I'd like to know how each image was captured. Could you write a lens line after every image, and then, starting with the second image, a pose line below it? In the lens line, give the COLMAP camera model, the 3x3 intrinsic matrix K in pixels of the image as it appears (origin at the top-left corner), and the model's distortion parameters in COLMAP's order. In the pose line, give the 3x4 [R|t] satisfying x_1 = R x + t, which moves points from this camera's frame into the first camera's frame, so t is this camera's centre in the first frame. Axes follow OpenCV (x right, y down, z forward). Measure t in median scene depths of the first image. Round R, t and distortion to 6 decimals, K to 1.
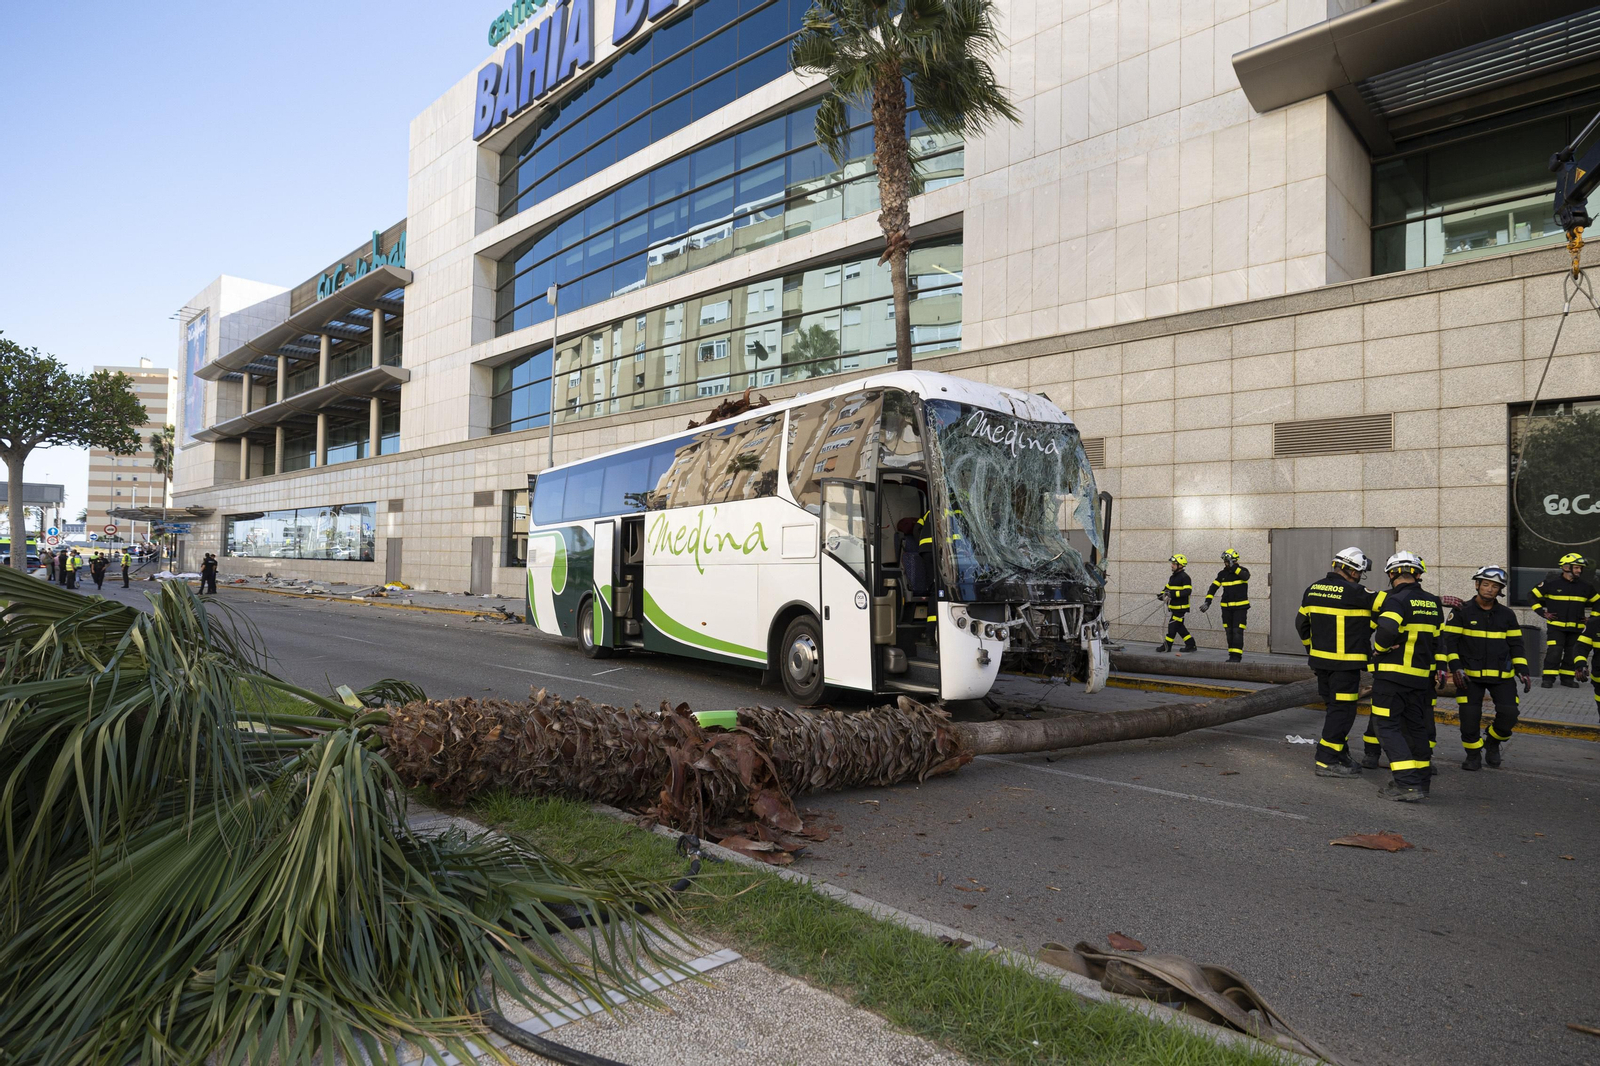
lens RADIAL K [[901.0, 0, 782.1], [0, 901.0, 563.6], [0, 0, 1]] dist [-0.001982, -0.000775]
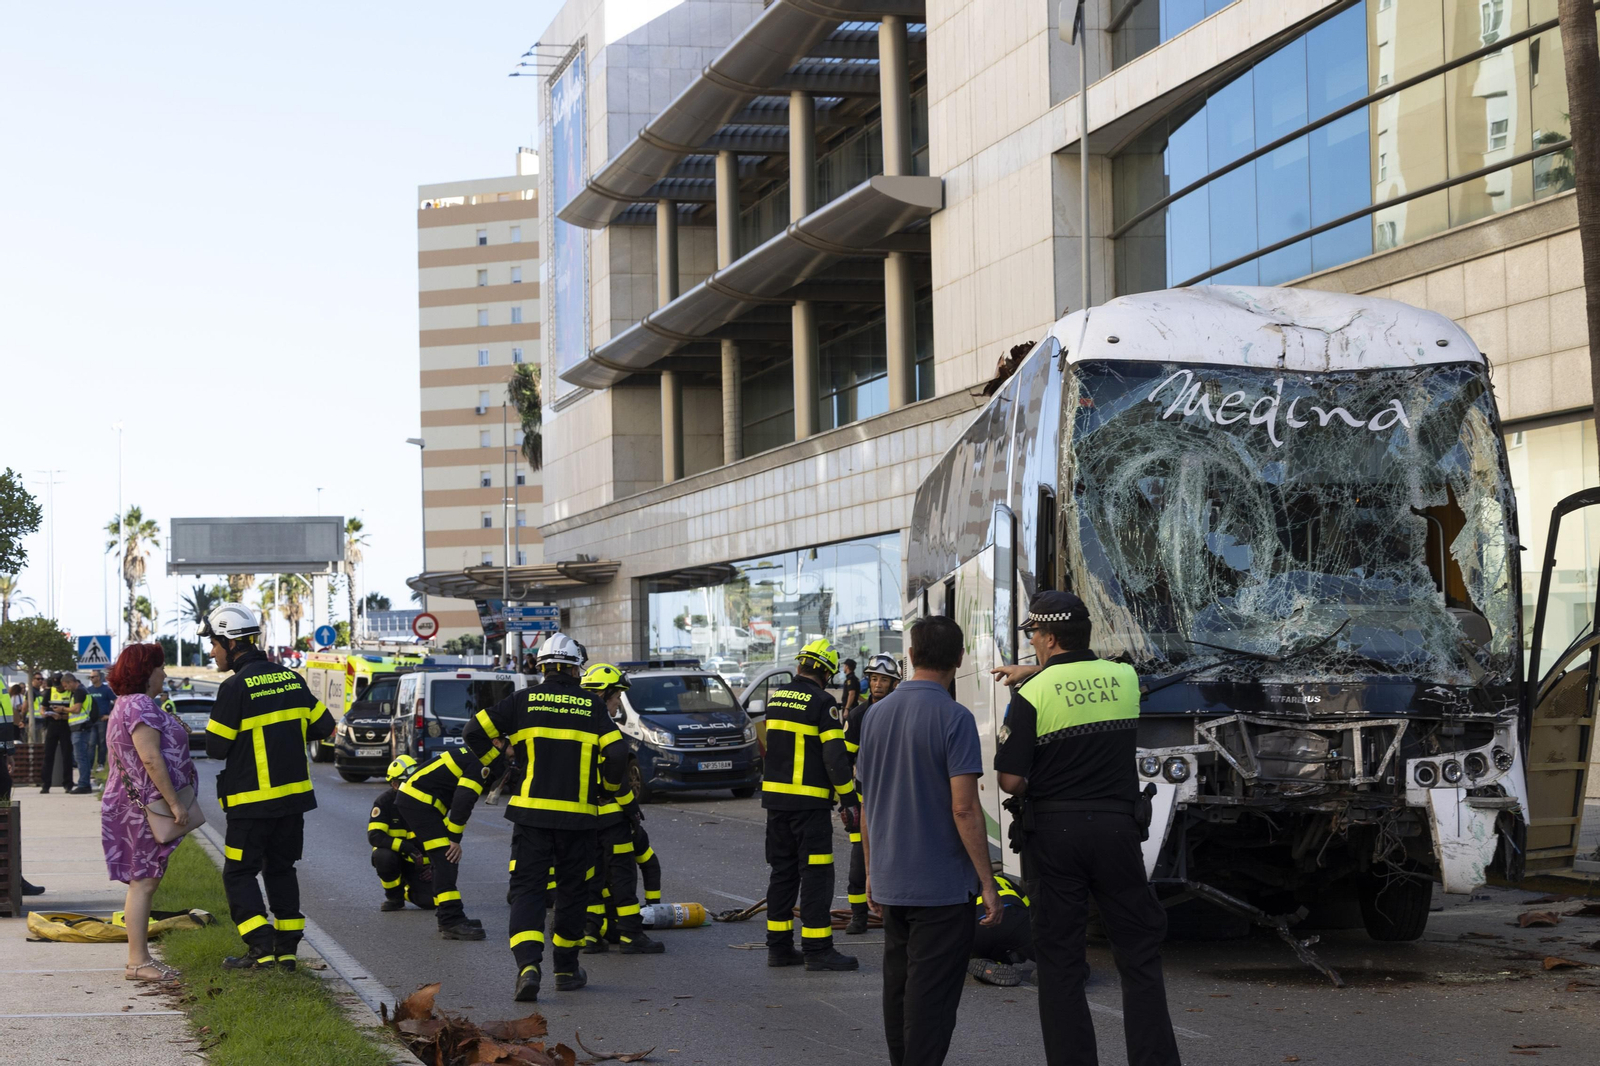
lens RADIAL K [[3287.6, 0, 800.0], [0, 3287.6, 533.0], [0, 0, 1]] dist [0.032747, 0.037025]
pose [[0.844783, -0.066060, -0.531015, 0.582895], [0.044435, 0.997583, -0.053412, 0.014889], [0.533260, 0.021526, 0.845677, -0.446300]]
